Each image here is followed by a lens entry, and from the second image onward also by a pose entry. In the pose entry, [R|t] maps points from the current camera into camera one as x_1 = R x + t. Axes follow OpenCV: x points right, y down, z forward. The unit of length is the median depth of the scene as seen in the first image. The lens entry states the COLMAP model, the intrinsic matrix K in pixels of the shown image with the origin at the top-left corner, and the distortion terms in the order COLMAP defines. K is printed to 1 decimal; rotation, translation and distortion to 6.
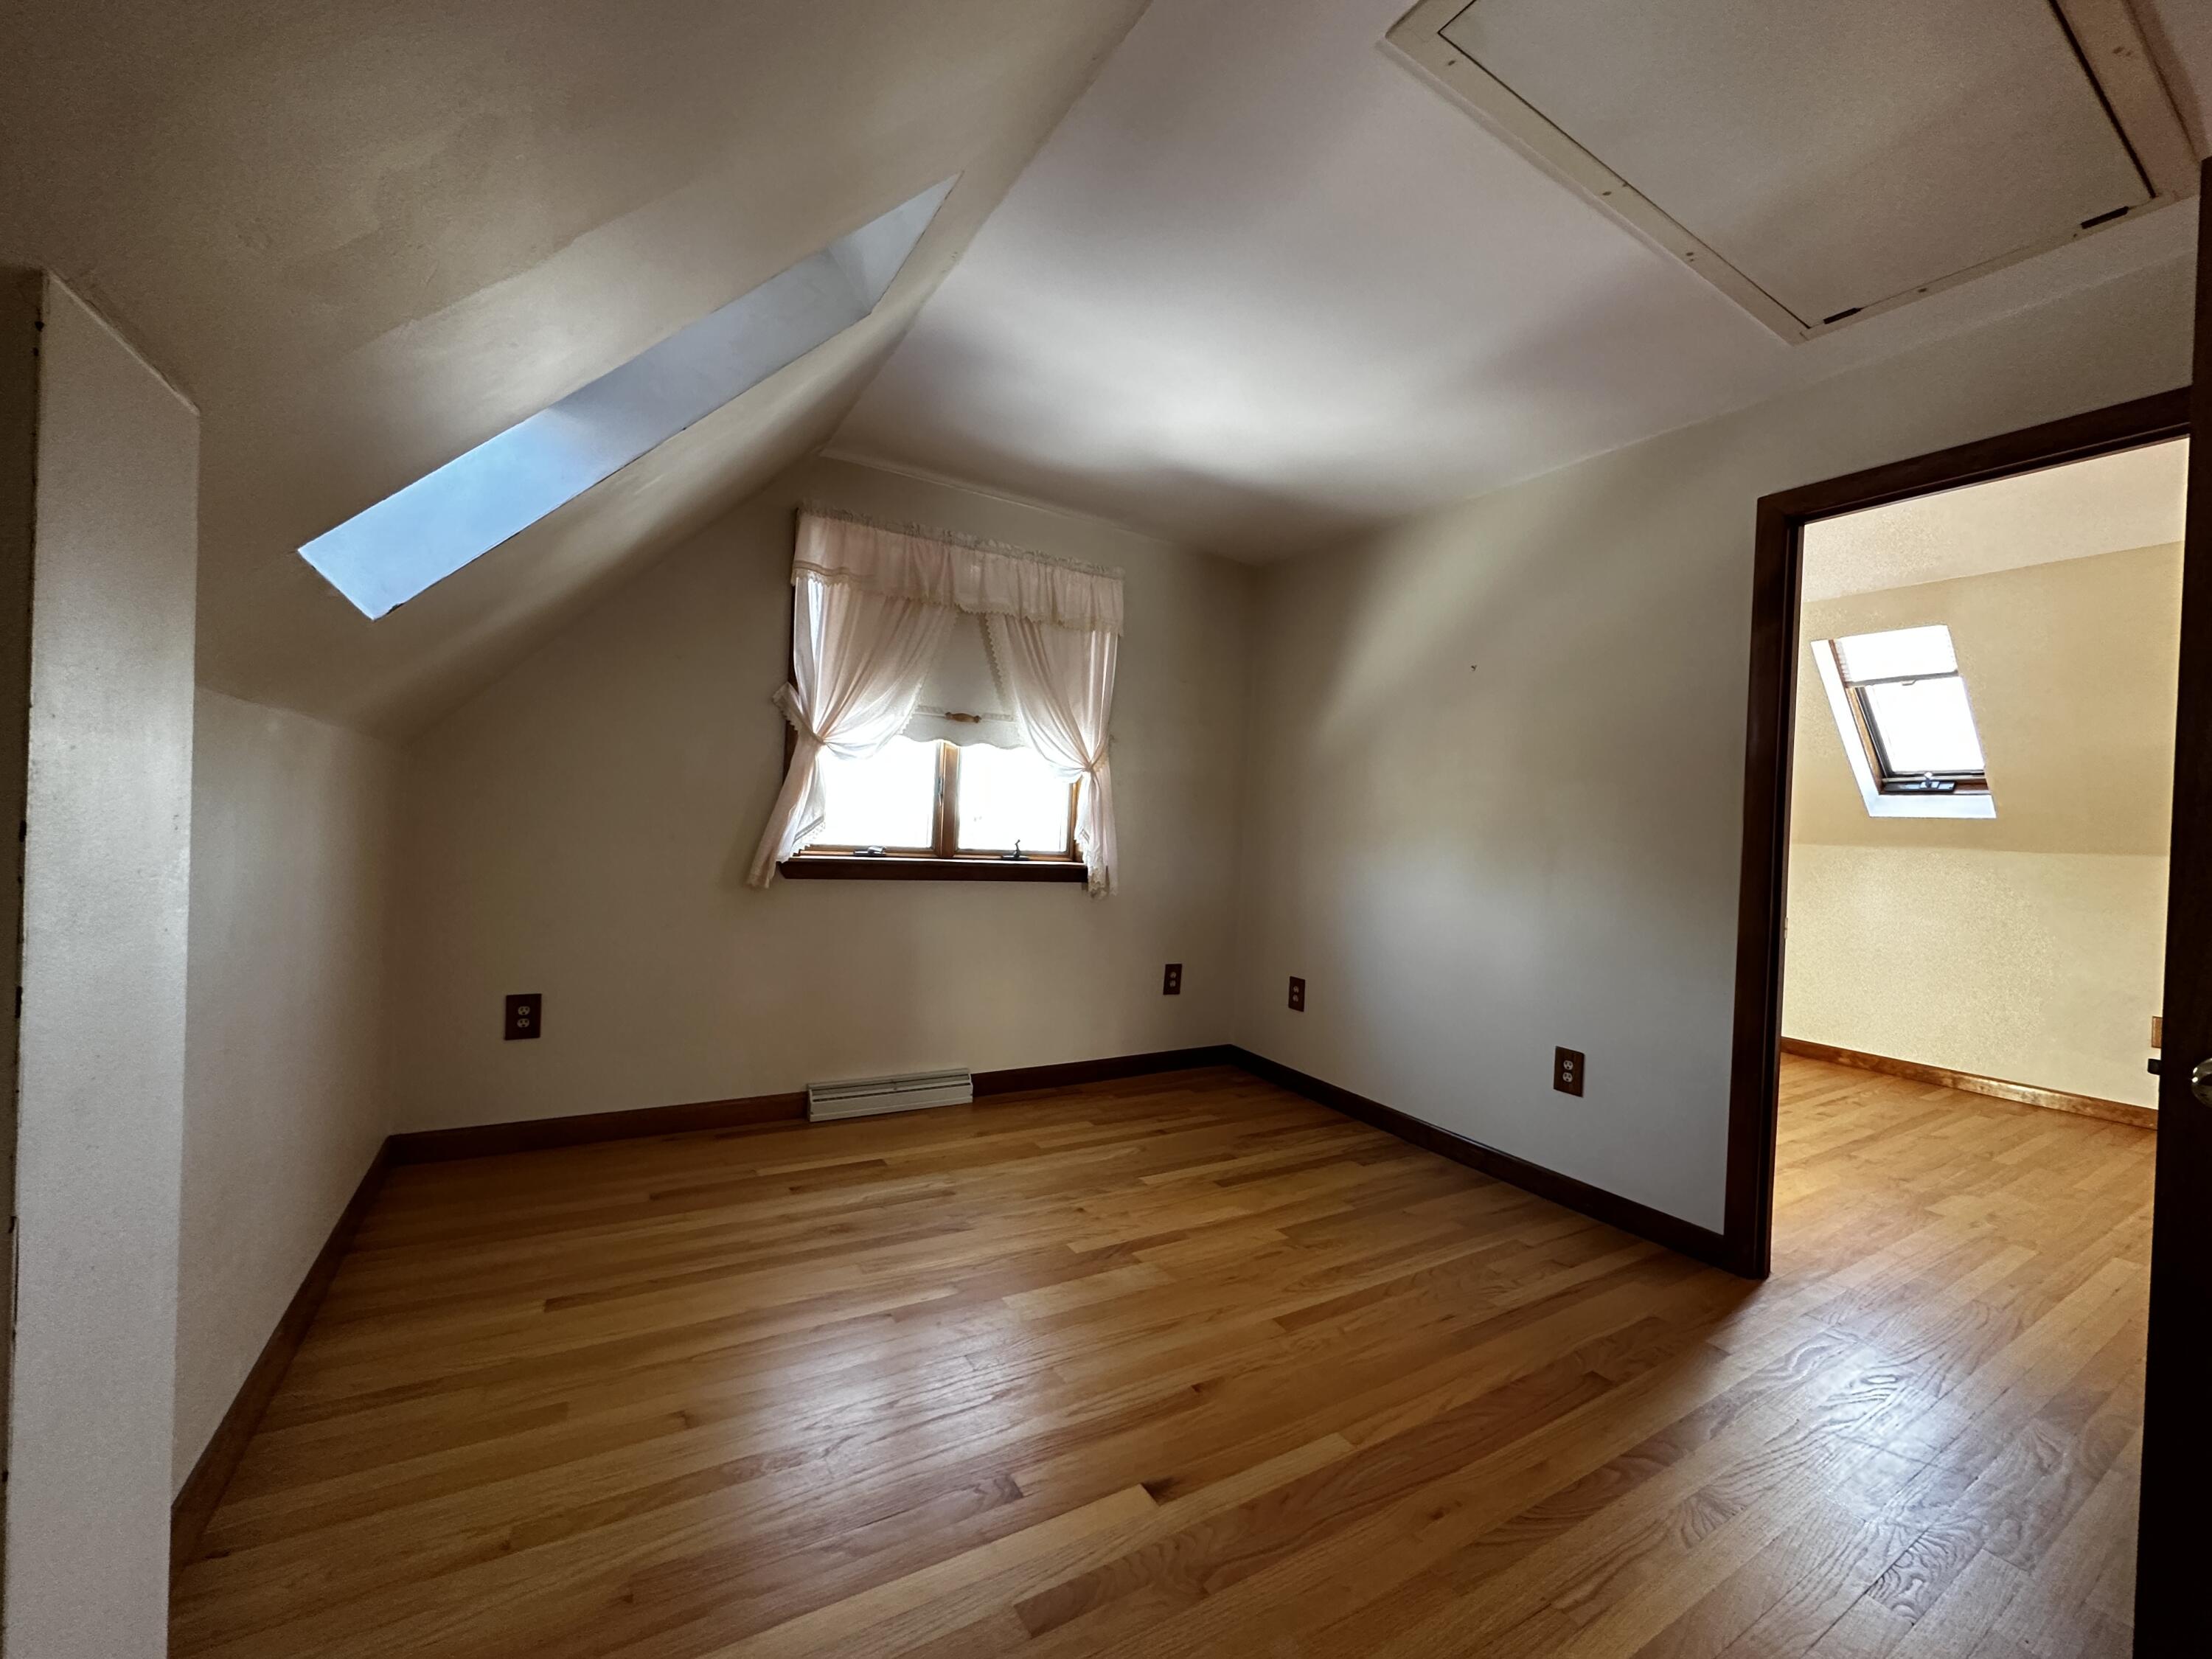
lens RADIAL K [[880.4, 0, 1107.2], [0, 880.4, 828.5], [0, 0, 1]] dist [-0.001363, -0.000284]
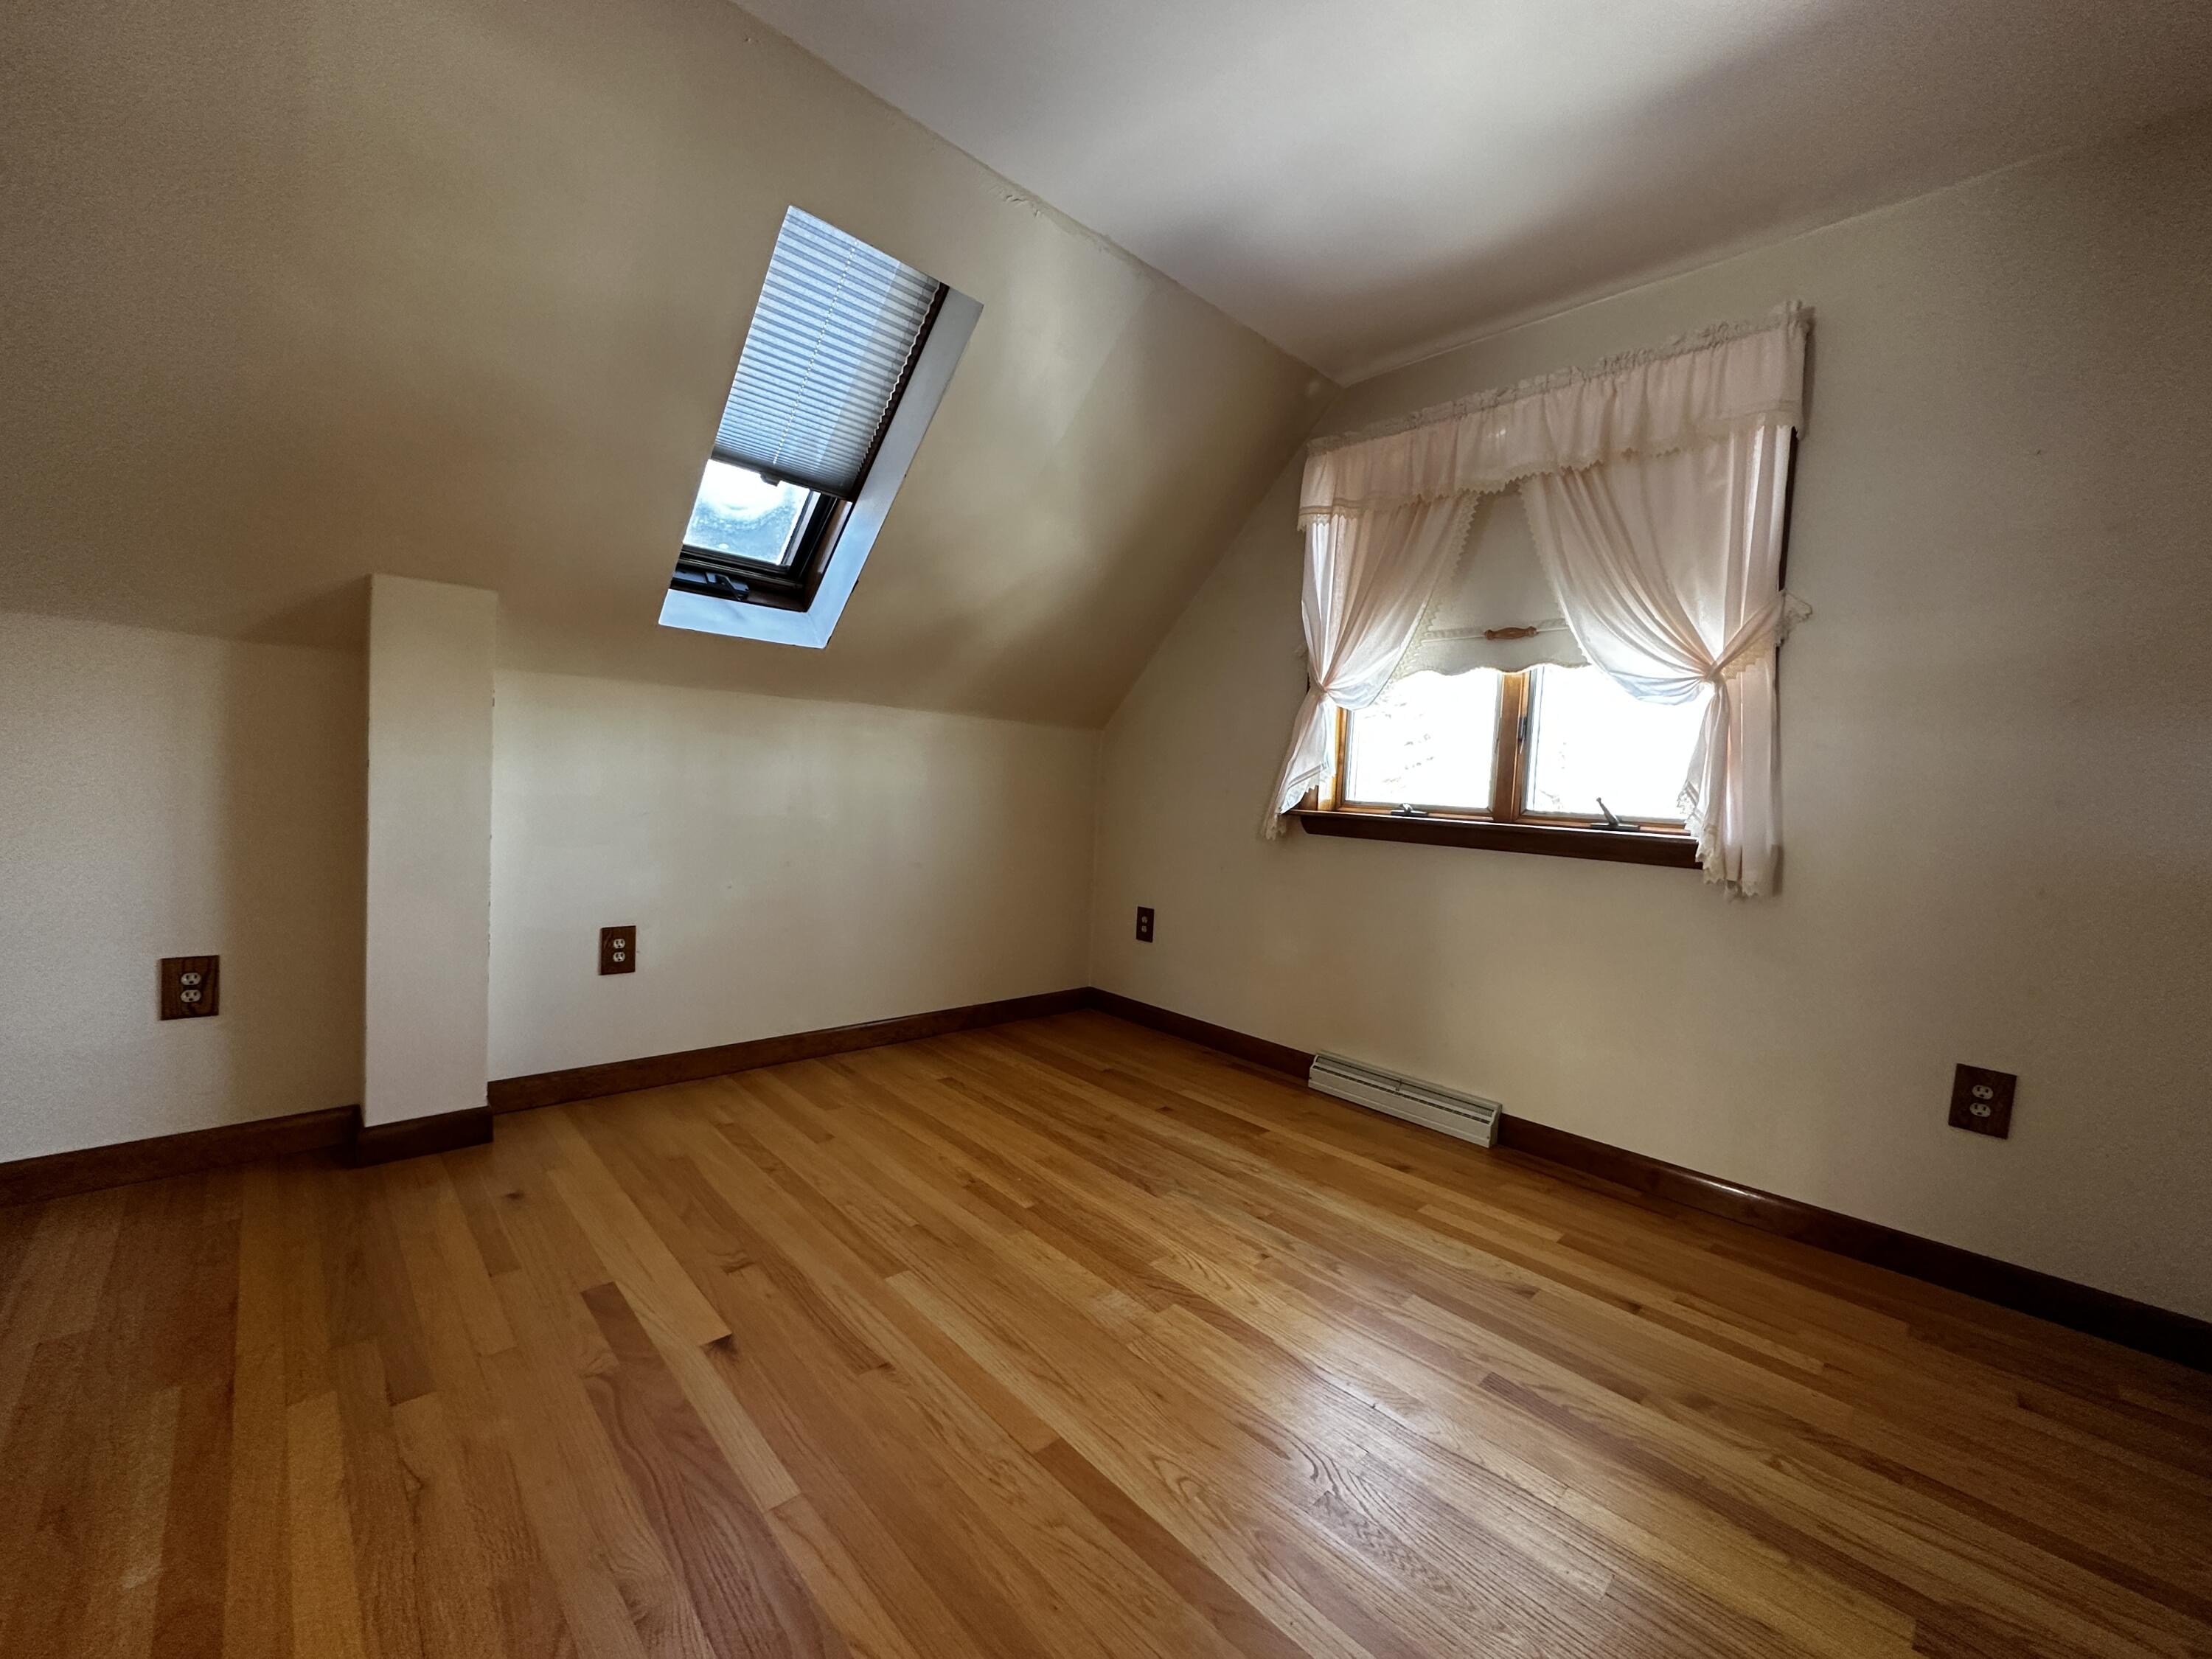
lens RADIAL K [[880.4, 0, 1107.2], [0, 880.4, 828.5], [0, 0, 1]] dist [-0.001363, -0.000284]
pose [[0.213252, 0.012649, -0.976915, 0.517999], [-0.040593, 0.999167, 0.004076, 0.052867], [0.976154, 0.038786, 0.213588, 0.533128]]
